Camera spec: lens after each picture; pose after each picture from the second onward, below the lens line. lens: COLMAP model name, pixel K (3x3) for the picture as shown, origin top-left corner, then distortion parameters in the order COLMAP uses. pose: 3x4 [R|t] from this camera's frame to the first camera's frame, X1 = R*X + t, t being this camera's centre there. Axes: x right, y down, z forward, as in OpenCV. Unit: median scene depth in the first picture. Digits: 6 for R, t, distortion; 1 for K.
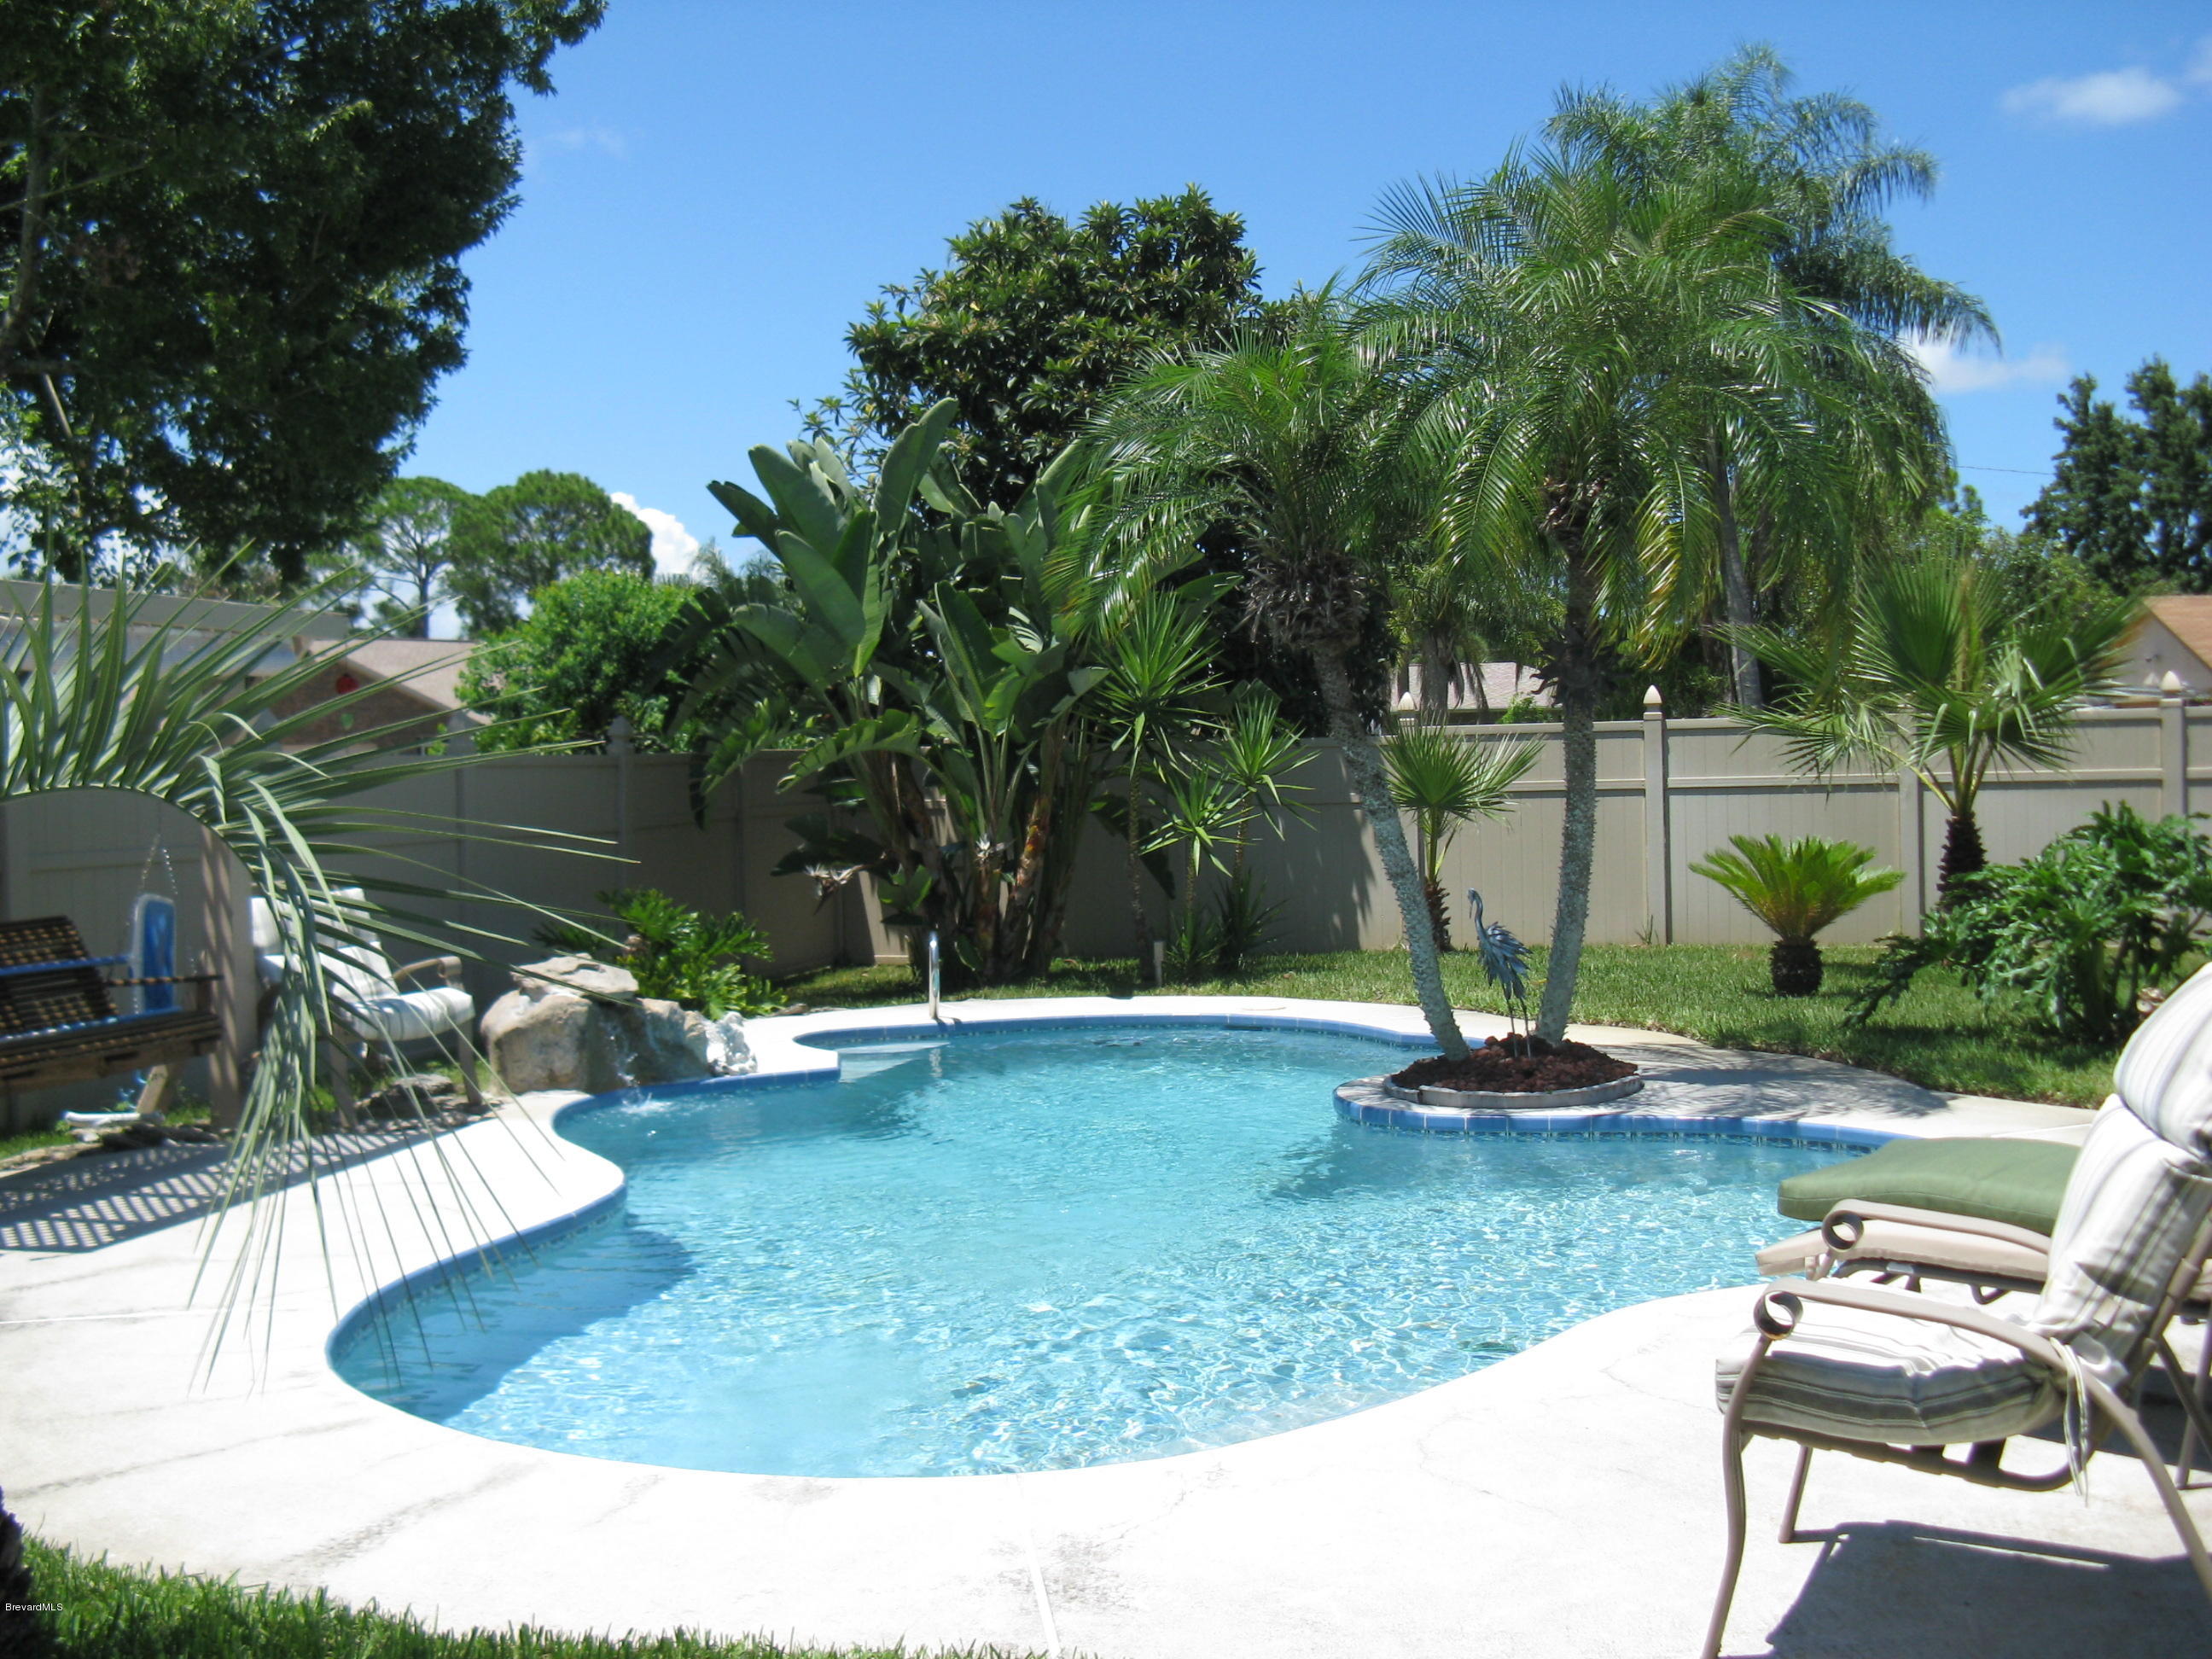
lens RADIAL K [[2228.2, 0, 1105.7], [0, 2228.2, 868.5], [0, 0, 1]] dist [-0.123937, 0.006909]
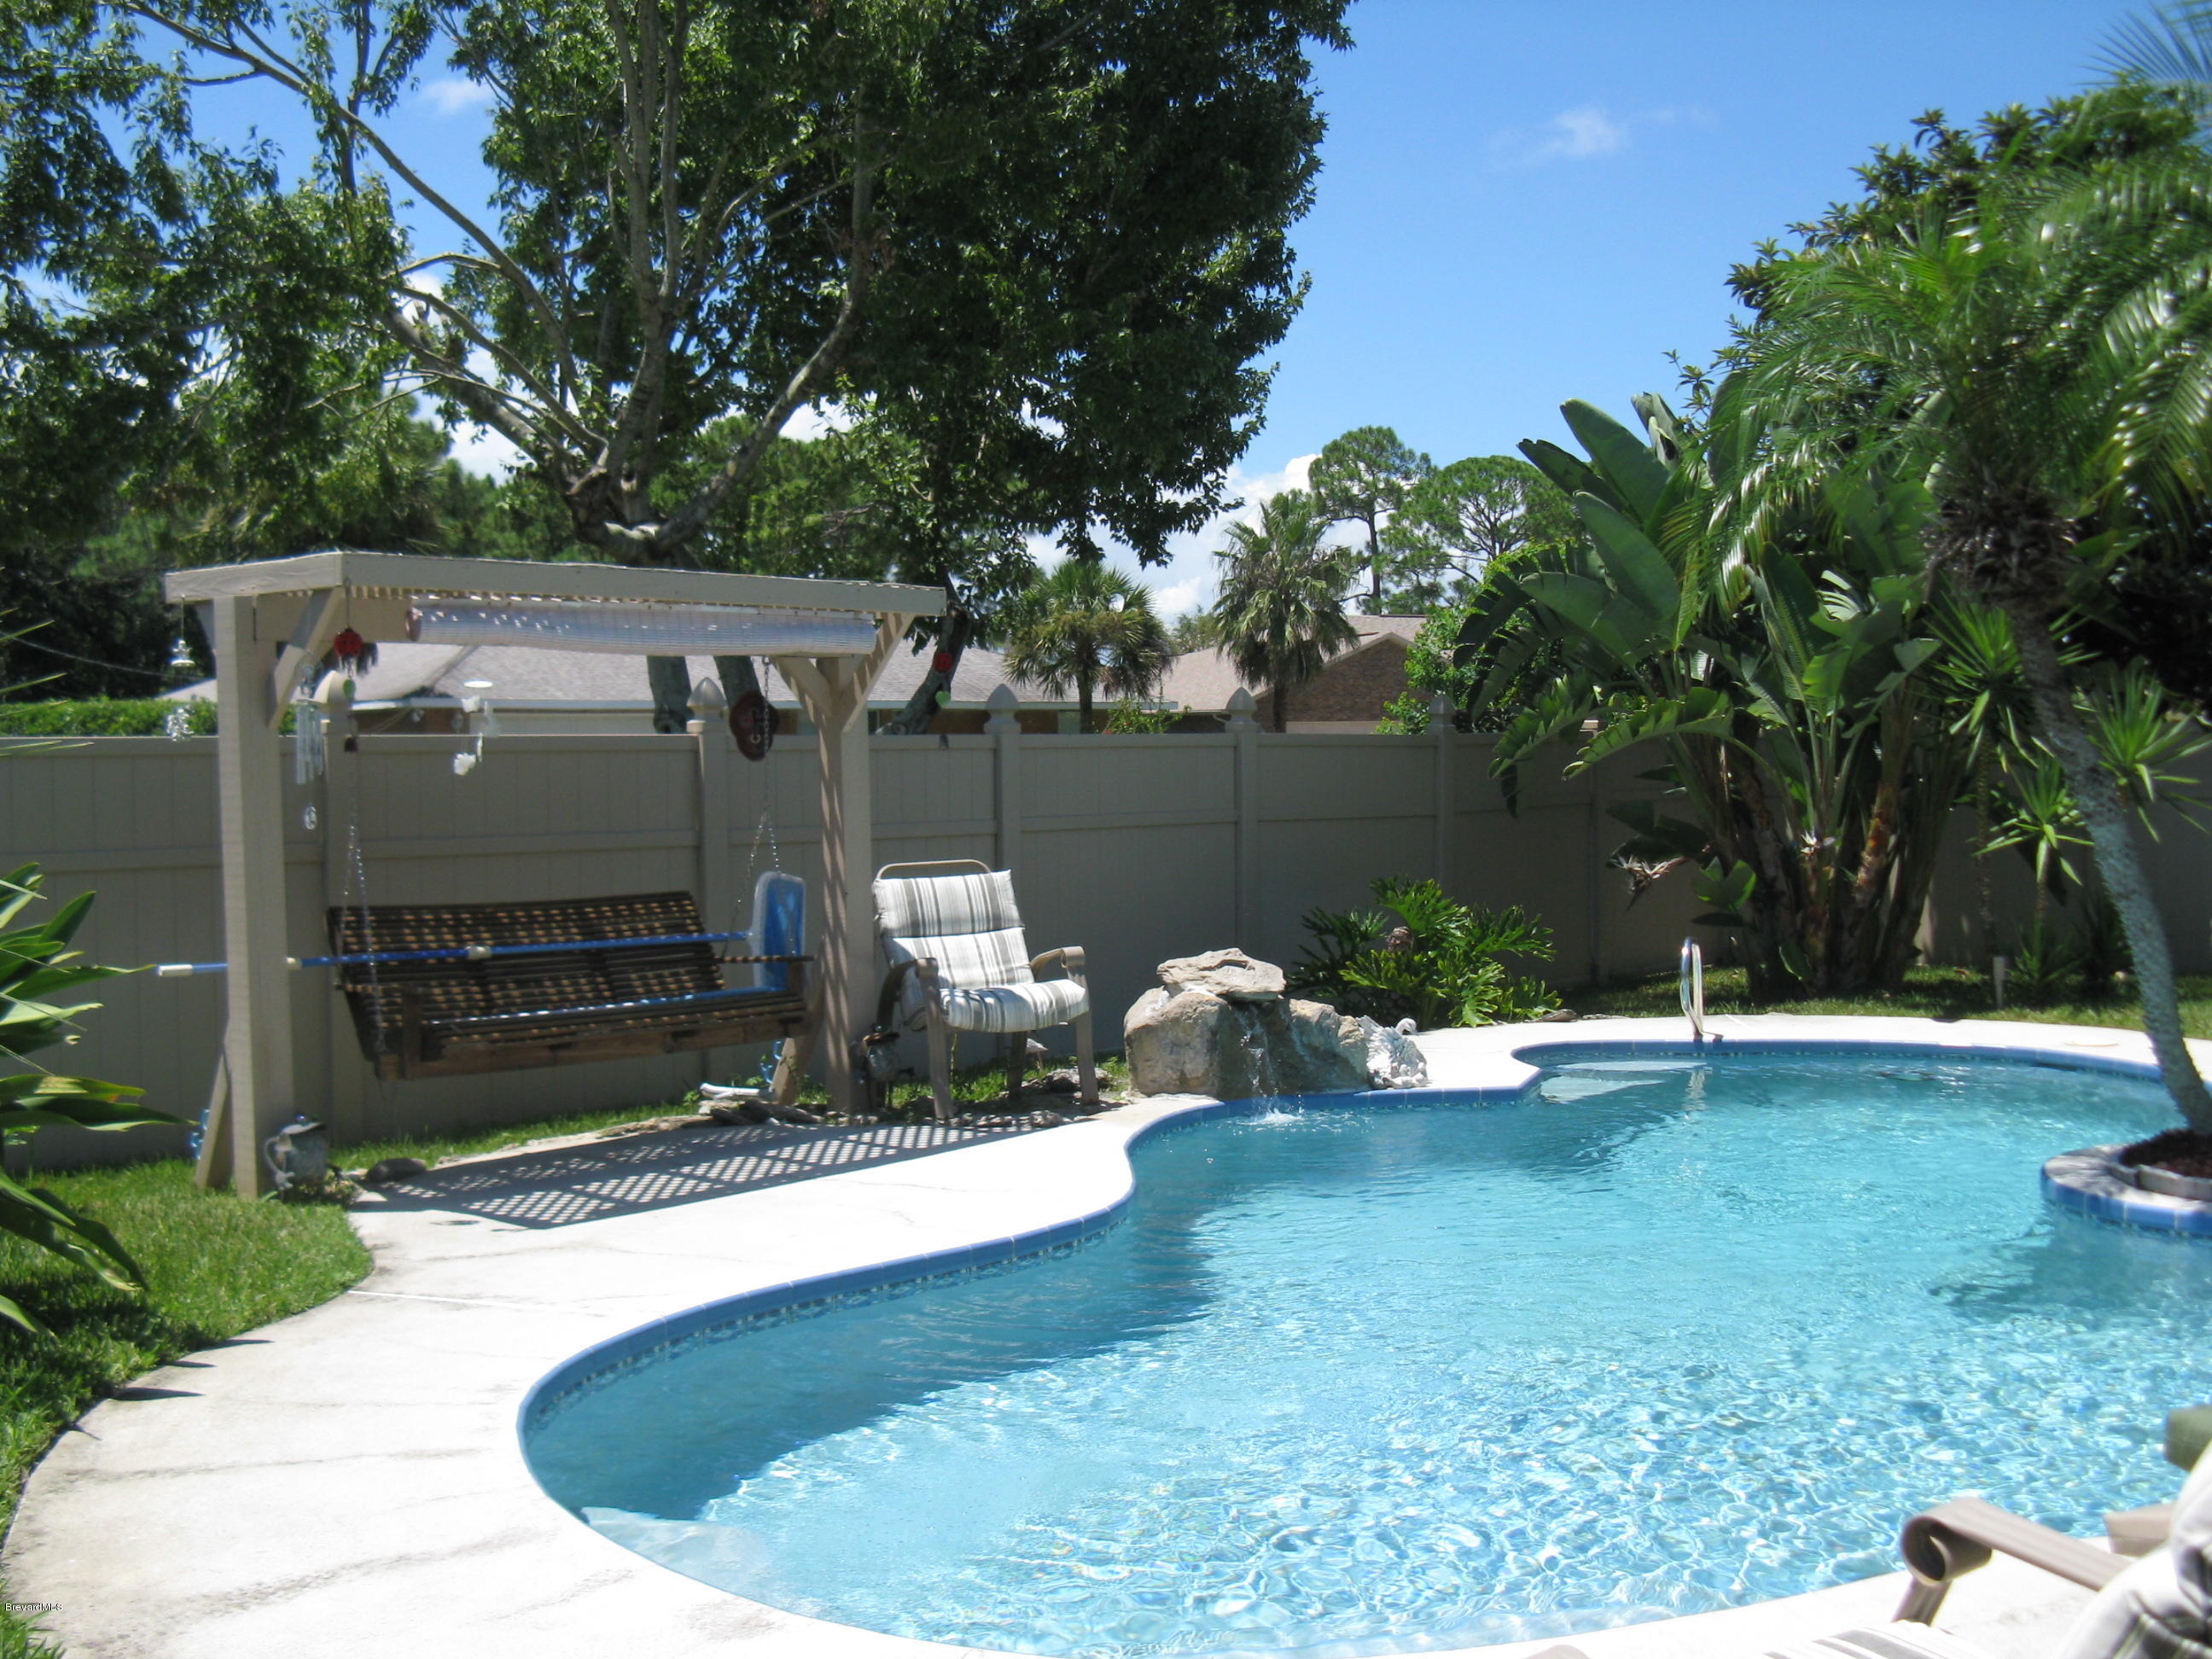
lens RADIAL K [[2250.9, 0, 1106.0], [0, 2250.9, 829.5], [0, 0, 1]] dist [-0.198274, 0.294107]
pose [[0.887565, 0.021864, -0.460162, 0.112167], [-0.025330, 0.999678, -0.001357, -0.006828], [0.459985, 0.012860, 0.887834, 0.097545]]
